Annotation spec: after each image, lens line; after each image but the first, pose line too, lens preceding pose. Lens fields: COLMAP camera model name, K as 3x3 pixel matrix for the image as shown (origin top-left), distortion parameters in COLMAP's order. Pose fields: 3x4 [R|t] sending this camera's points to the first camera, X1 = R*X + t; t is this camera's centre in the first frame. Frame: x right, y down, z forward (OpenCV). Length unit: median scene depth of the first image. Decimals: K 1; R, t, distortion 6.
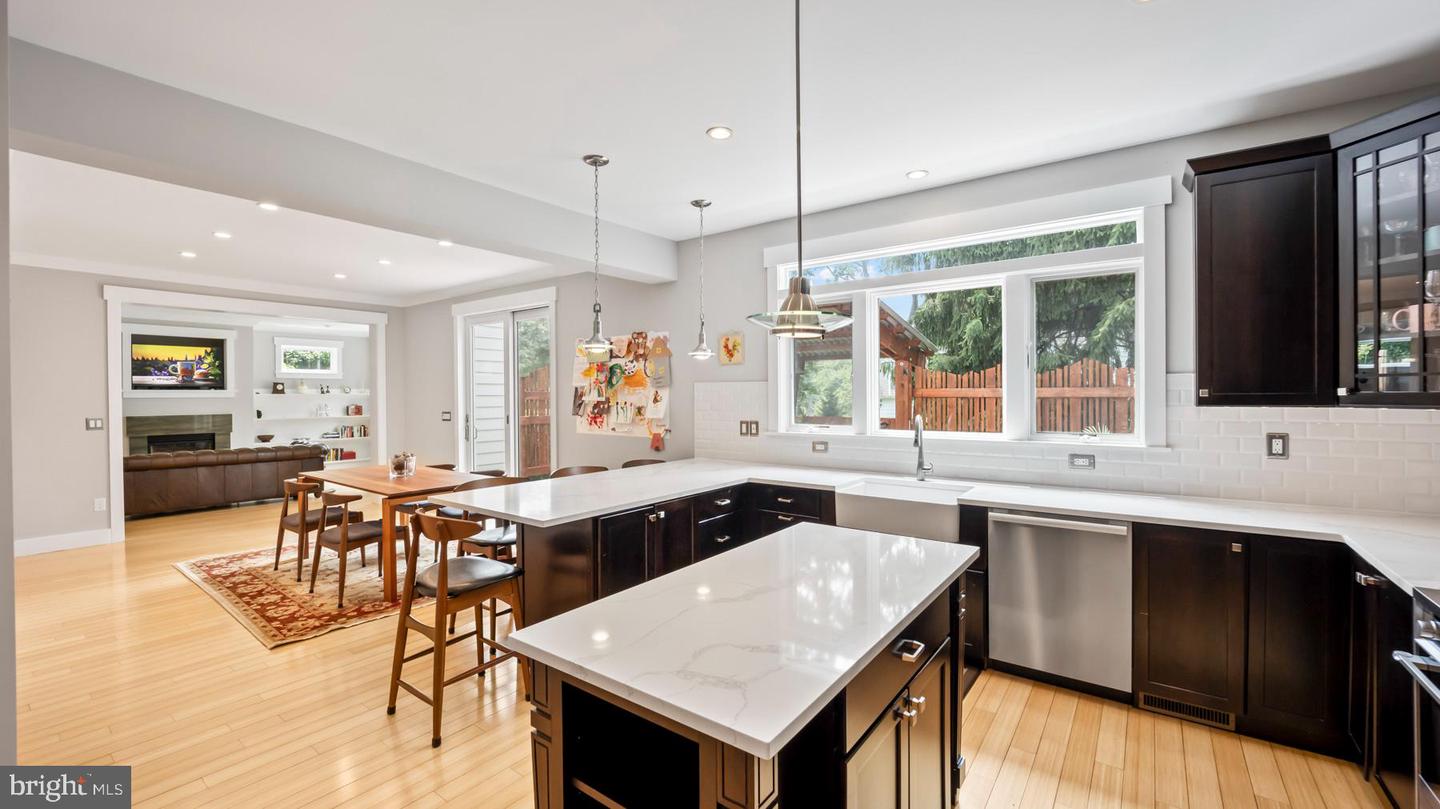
lens RADIAL K [[590.6, 0, 717.5], [0, 590.6, 398.0], [0, 0, 1]] dist [-0.012869, -0.001461]
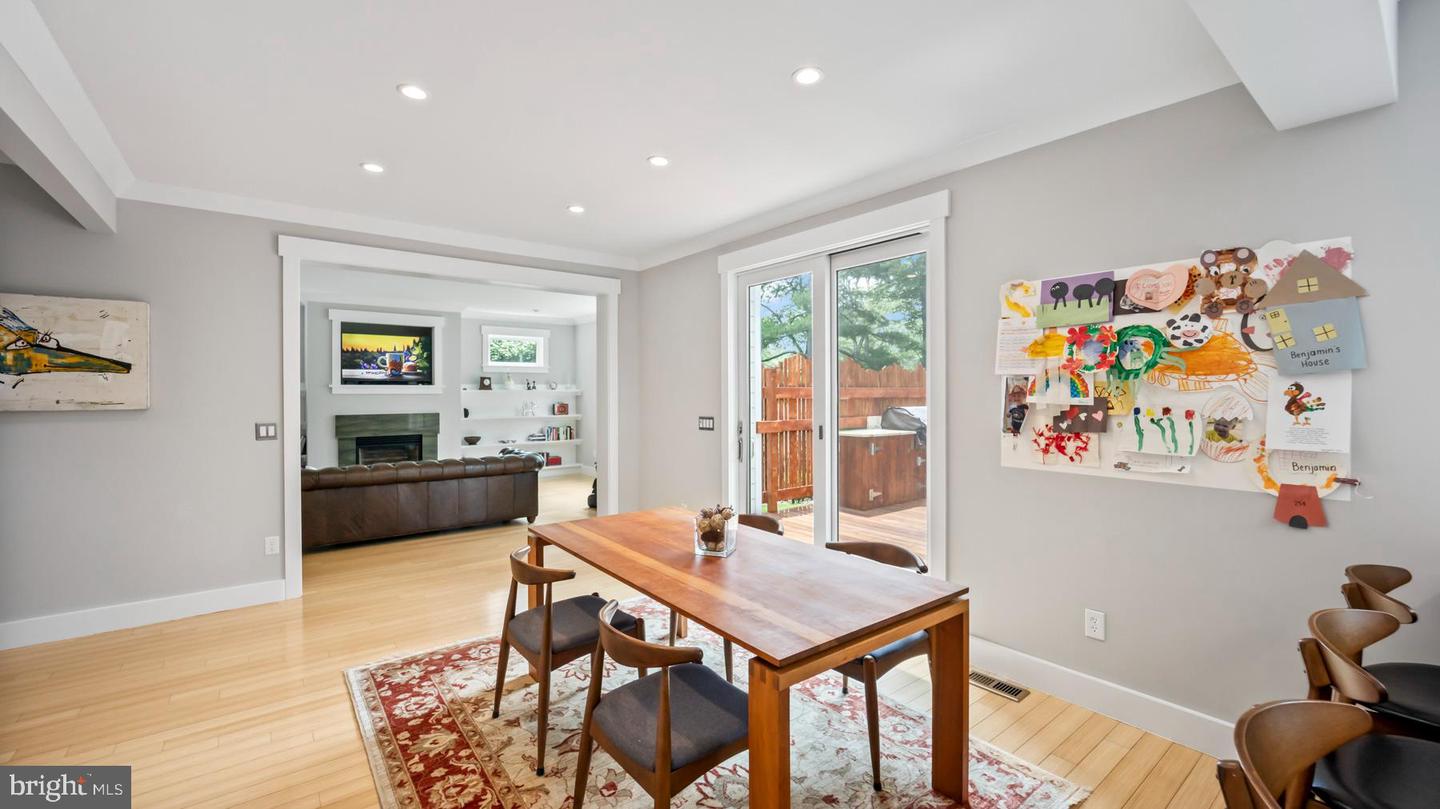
lens RADIAL K [[590.6, 0, 709.5], [0, 590.6, 394.1], [0, 0, 1]] dist [-0.012869, -0.001461]
pose [[0.963737, 0.004029, -0.266824, -0.263249], [-0.004634, 0.999988, -0.001635, -0.001347], [0.266815, 0.002812, 0.963744, 0.331368]]
